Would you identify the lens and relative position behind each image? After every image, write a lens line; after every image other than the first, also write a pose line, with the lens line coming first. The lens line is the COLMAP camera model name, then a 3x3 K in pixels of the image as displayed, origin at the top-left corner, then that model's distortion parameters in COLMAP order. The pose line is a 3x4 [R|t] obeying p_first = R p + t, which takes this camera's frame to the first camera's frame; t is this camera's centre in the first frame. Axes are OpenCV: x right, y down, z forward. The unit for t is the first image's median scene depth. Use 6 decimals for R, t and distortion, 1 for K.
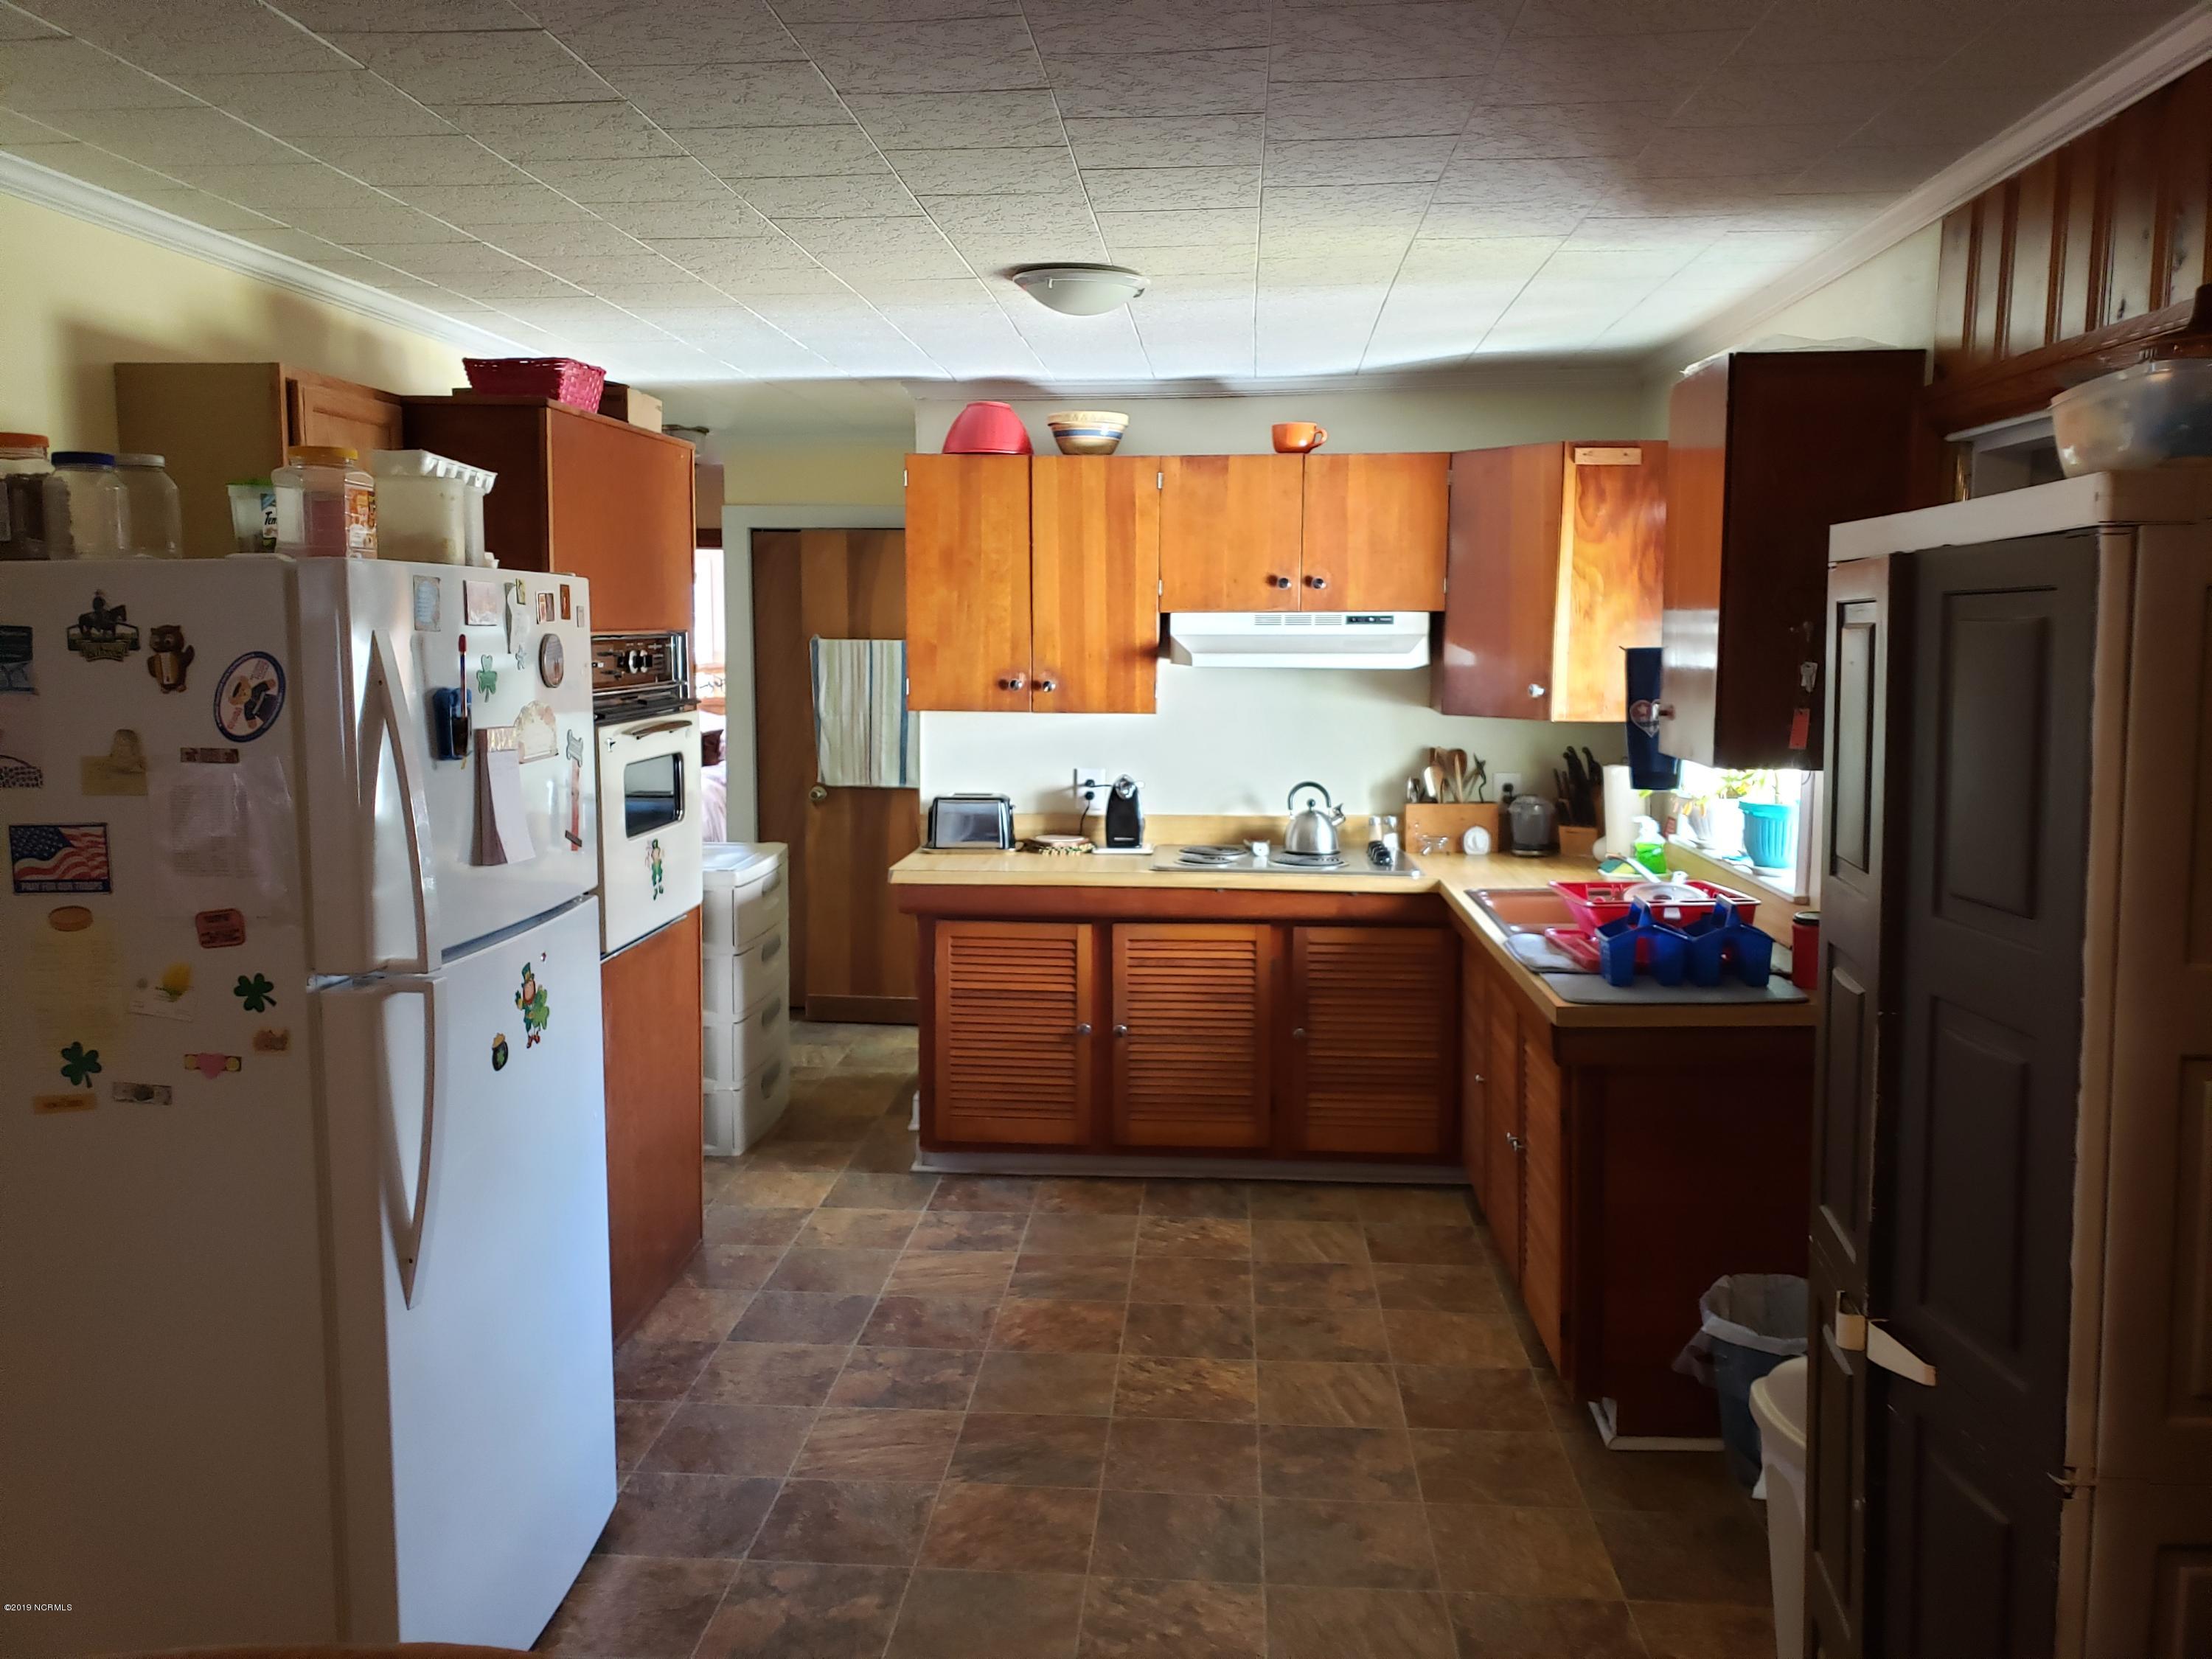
lens RADIAL K [[1719.6, 0, 1106.0], [0, 1719.6, 829.5], [0, 0, 1]] dist [0.148044, -0.004657]
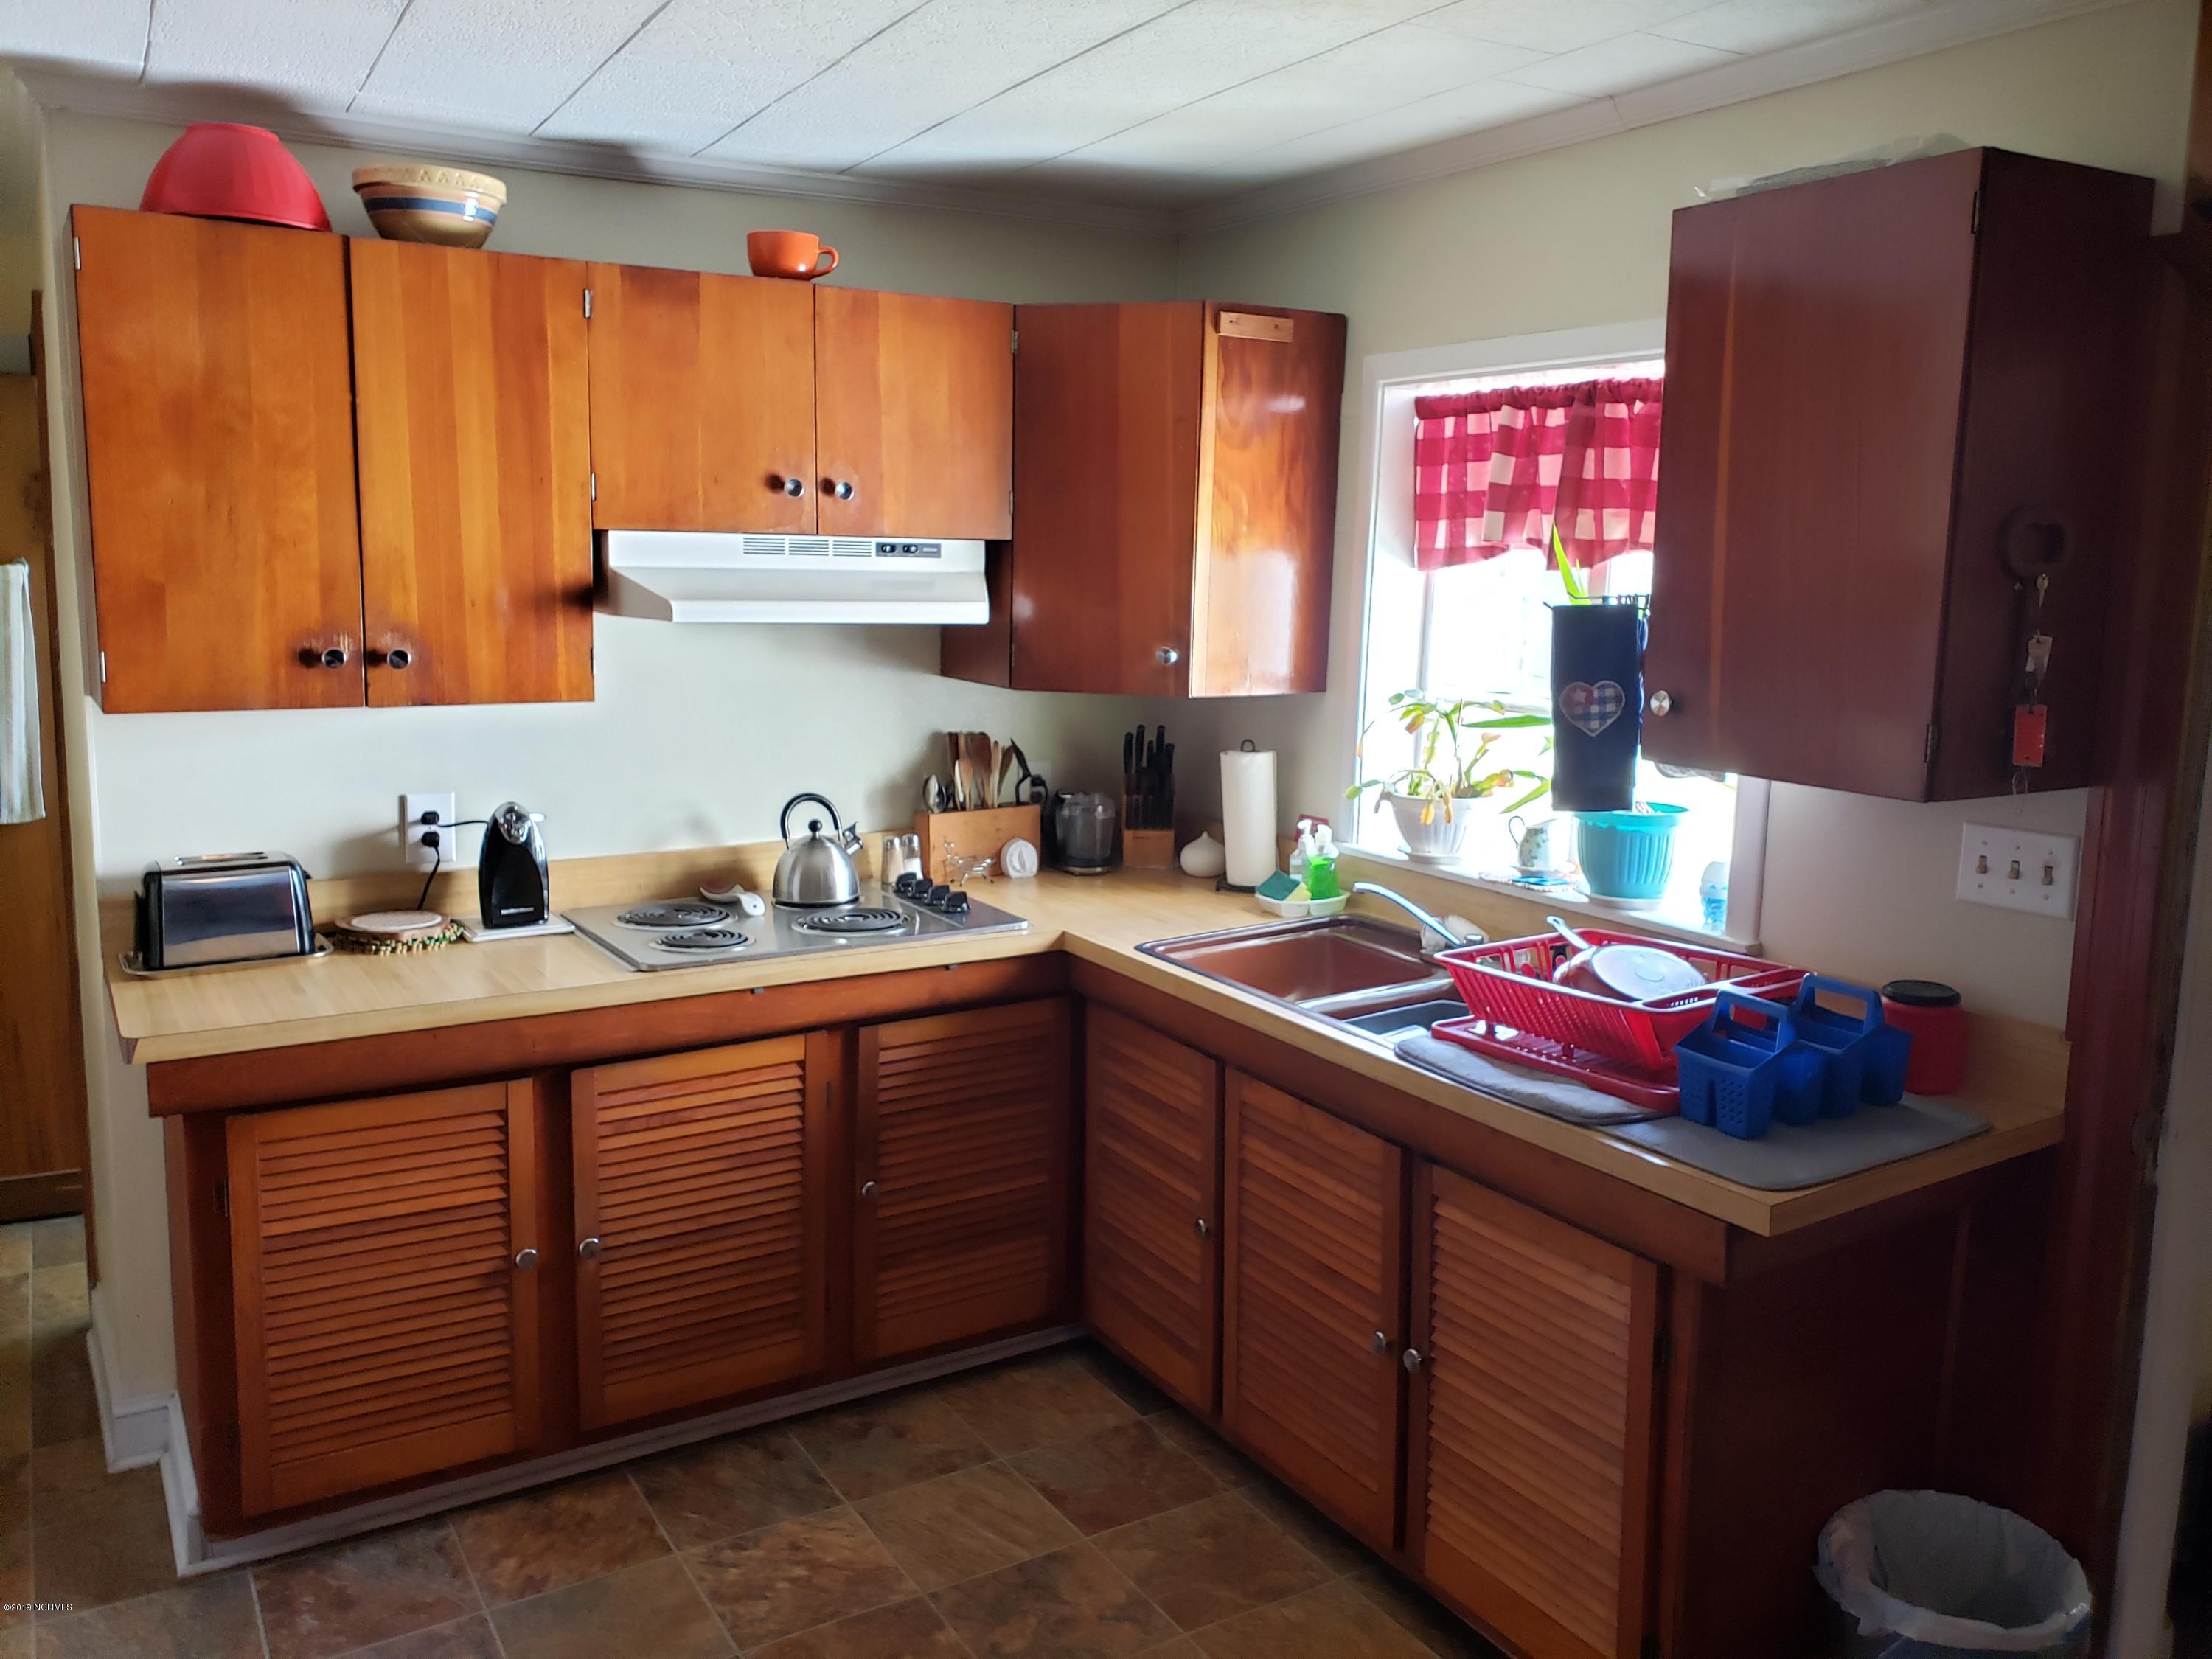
lens RADIAL K [[1706.7, 0, 1106.6], [0, 1706.7, 815.5], [0, 0, 1]] dist [0.005314, -0.004404]
pose [[0.813713, -0.078625, 0.575924, -0.169595], [0.054676, 0.996770, 0.058828, -0.053211], [-0.578689, -0.016380, 0.815384, 0.420948]]
